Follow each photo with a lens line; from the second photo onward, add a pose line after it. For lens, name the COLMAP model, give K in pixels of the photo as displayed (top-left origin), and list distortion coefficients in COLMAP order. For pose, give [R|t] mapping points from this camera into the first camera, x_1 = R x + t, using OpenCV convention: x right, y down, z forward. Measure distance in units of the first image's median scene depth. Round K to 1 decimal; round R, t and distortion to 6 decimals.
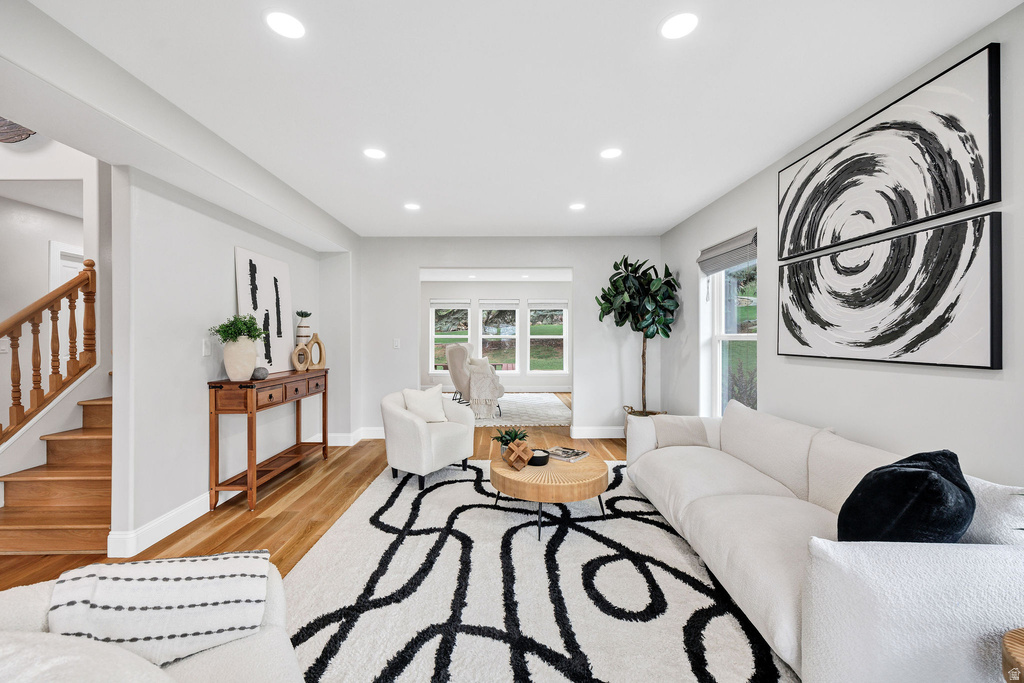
lens RADIAL K [[409.5, 0, 505.3], [0, 409.5, 338.9], [0, 0, 1]] dist [-0.000518, -0.000323]
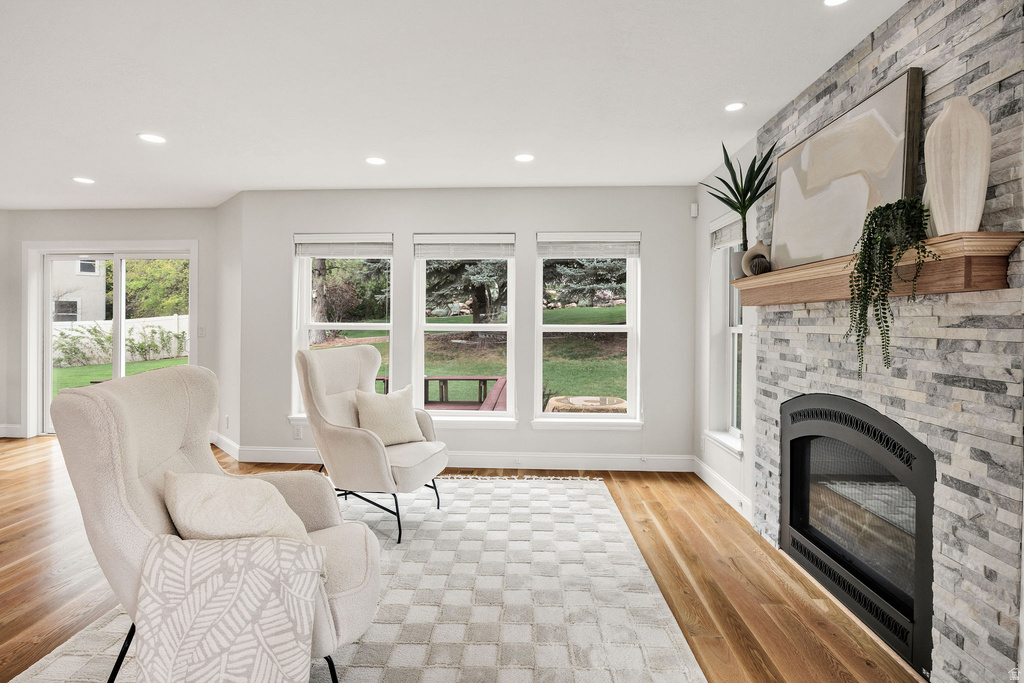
lens RADIAL K [[491.0, 0, 515.4], [0, 491.0, 323.0], [0, 0, 1]] dist [-0.011508, -0.000468]
pose [[0.999222, 0.002763, -0.039337, 0.191714], [-0.003018, 0.999975, -0.006434, -0.024660], [0.039318, 0.006547, 0.999205, 1.901693]]
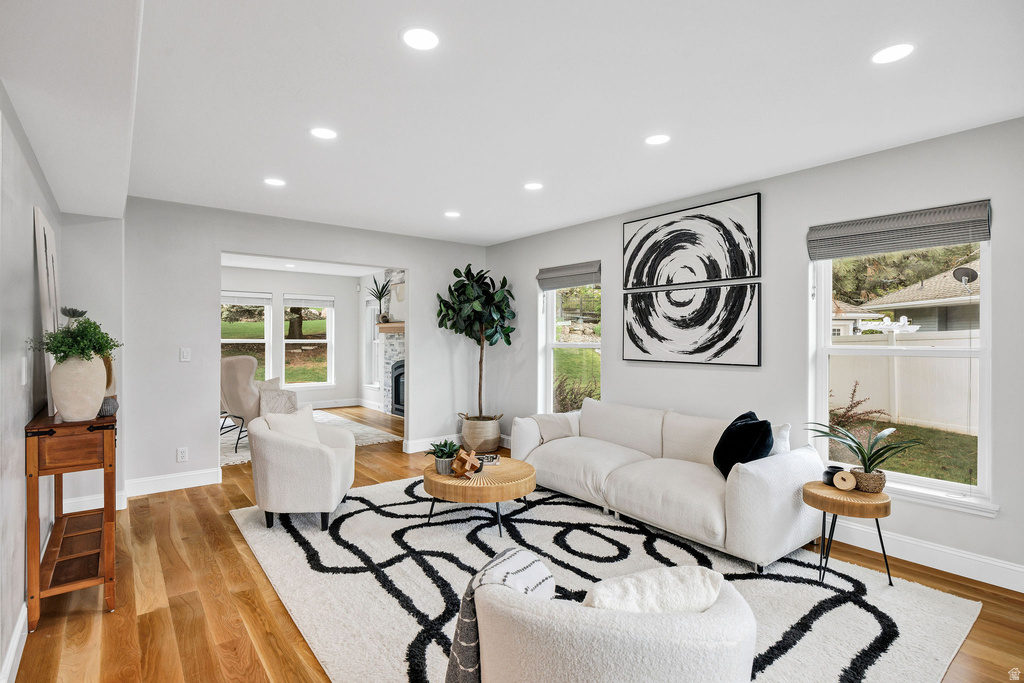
lens RADIAL K [[491.0, 0, 512.2], [0, 491.0, 338.5], [0, 0, 1]] dist [-0.011508, -0.000468]
pose [[0.783925, 0.002292, 0.620852, -0.656405], [-0.000785, 0.999996, -0.002701, -0.027992], [-0.620855, 0.001630, 0.783923, -0.033739]]
